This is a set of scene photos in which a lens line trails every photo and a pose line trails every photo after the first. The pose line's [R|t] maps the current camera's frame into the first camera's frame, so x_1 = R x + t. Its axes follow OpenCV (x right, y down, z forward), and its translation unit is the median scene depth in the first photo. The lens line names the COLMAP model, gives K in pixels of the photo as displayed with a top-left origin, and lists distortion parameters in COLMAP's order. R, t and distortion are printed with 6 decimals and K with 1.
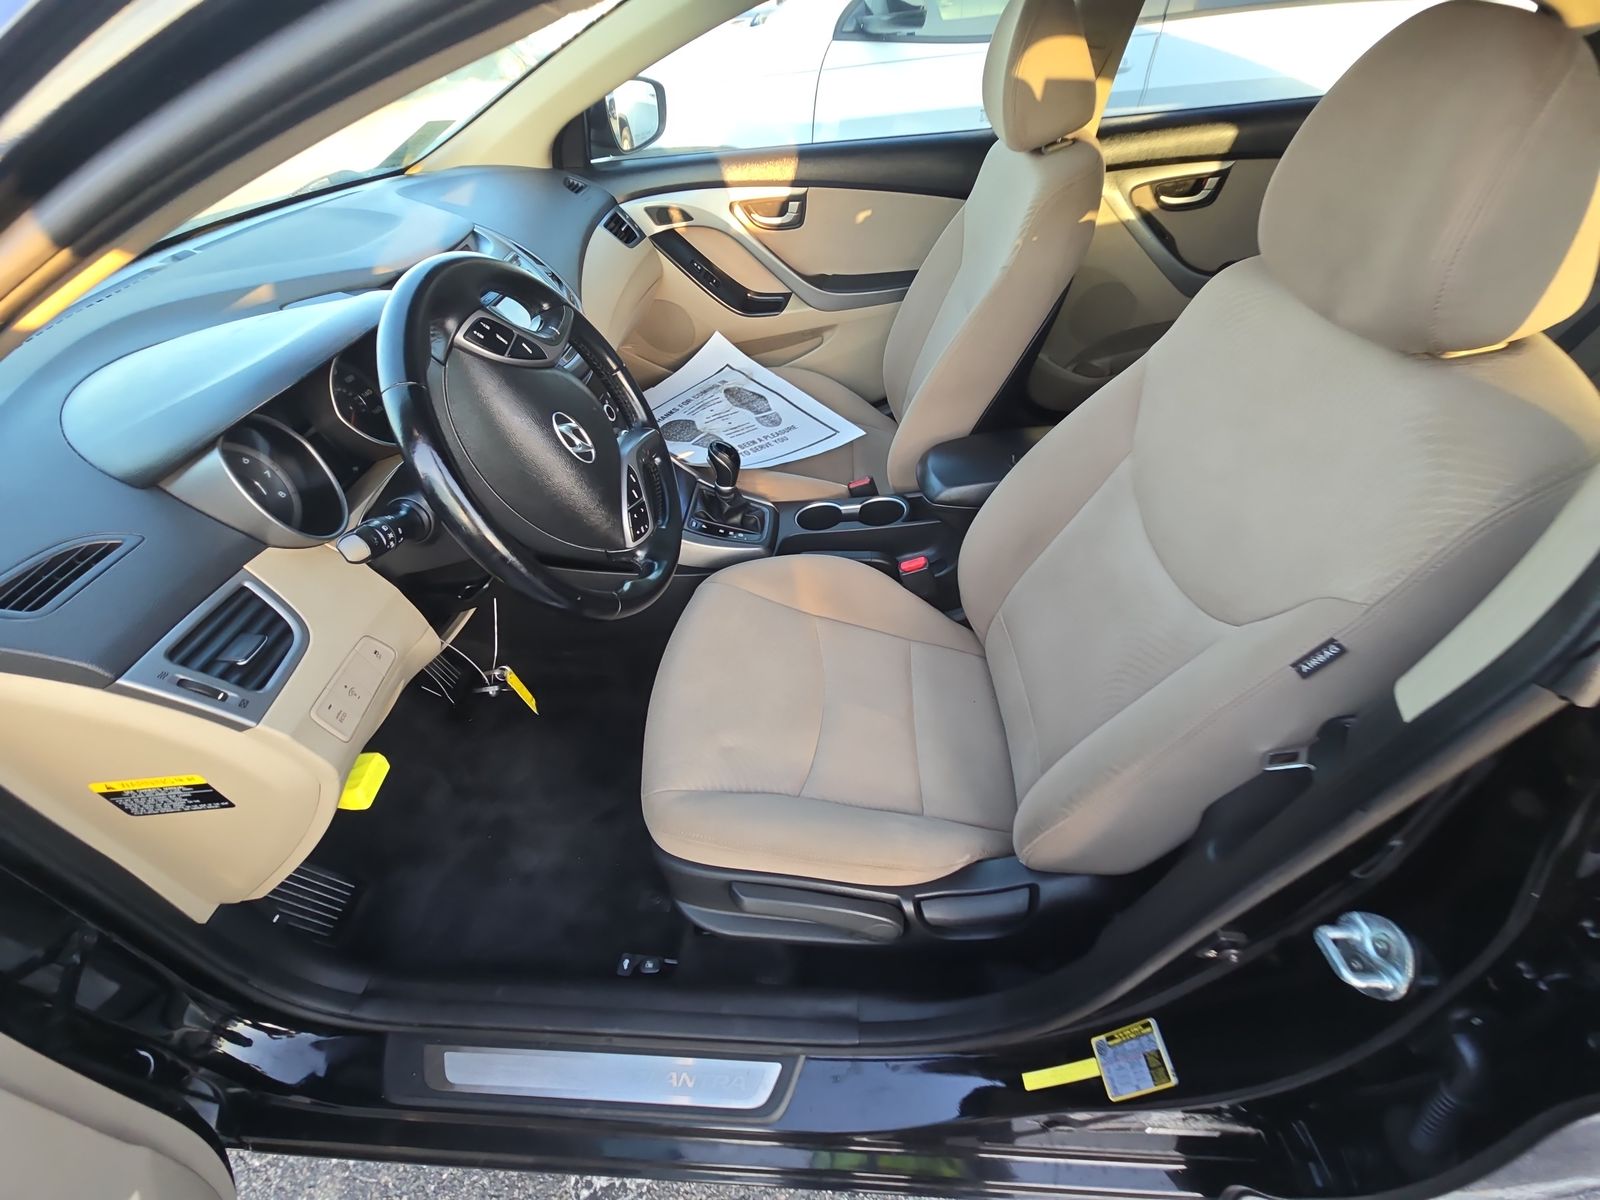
lens RADIAL K [[652.4, 0, 802.0], [0, 652.4, 595.6], [0, 0, 1]] dist [0.011089, -0.008532]
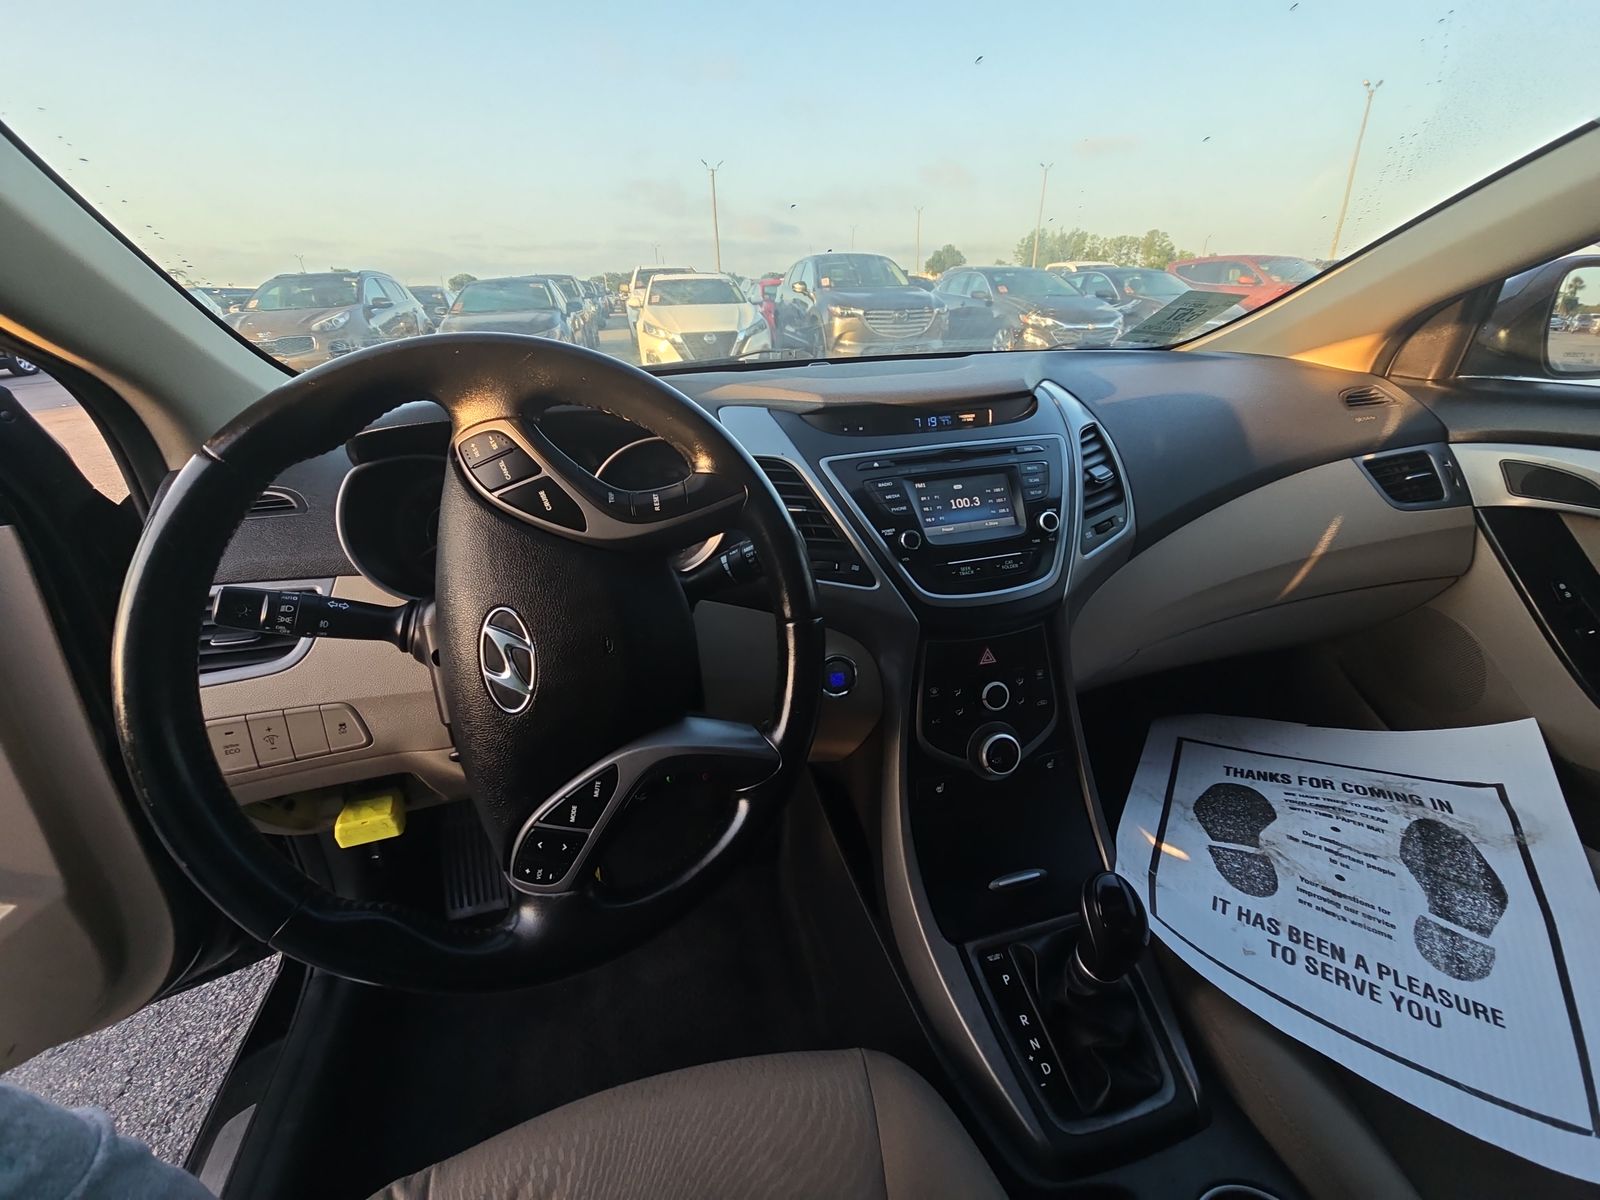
lens RADIAL K [[652.4, 0, 802.0], [0, 652.4, 595.6], [0, 0, 1]] dist [0.011089, -0.008532]
pose [[0.302760, 0.433877, -0.848580, 0.079109], [-0.637337, 0.754169, 0.158213, -0.251397], [0.708617, 0.492931, 0.504857, 0.418671]]
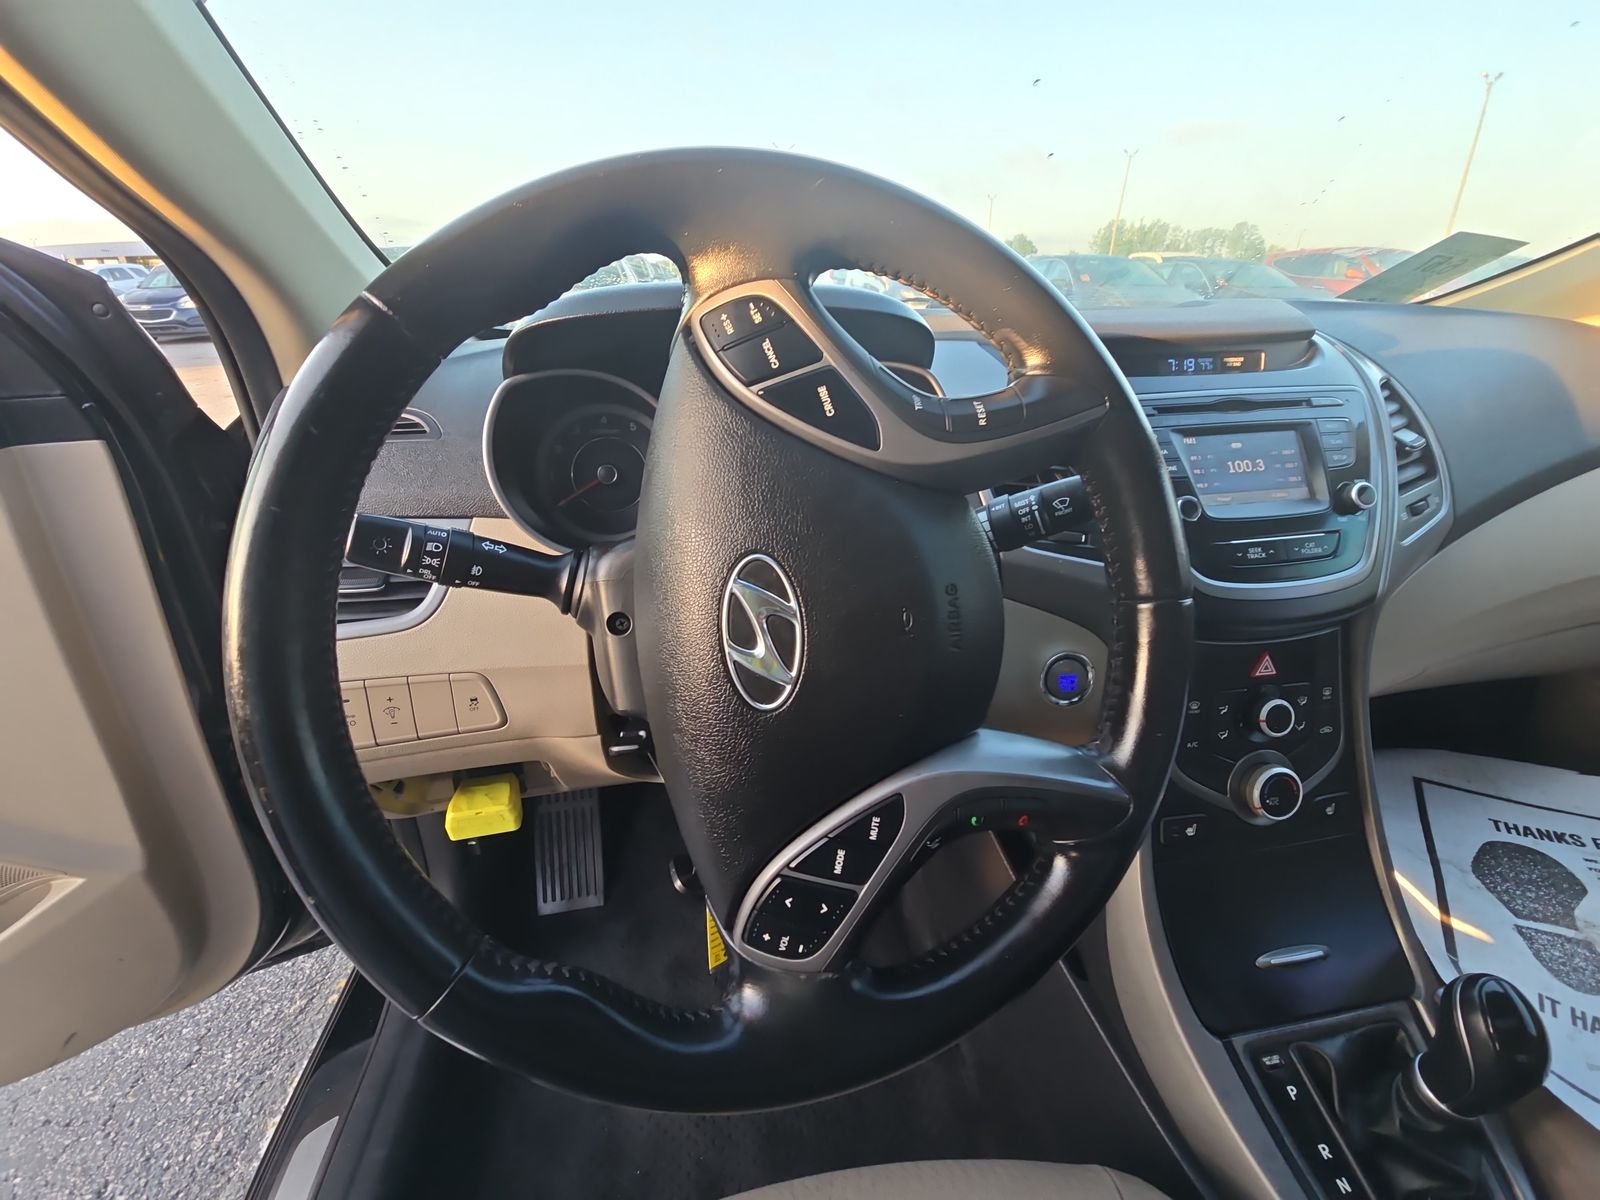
lens RADIAL K [[651.1, 0, 796.7], [0, 651.1, 593.7], [0, 0, 1]] dist [-0.001585, -0.000306]
pose [[0.217049, 0.459170, -0.861425, -0.016963], [-0.665770, 0.714999, 0.213369, -0.167198], [0.713891, 0.527200, 0.460891, 0.399310]]
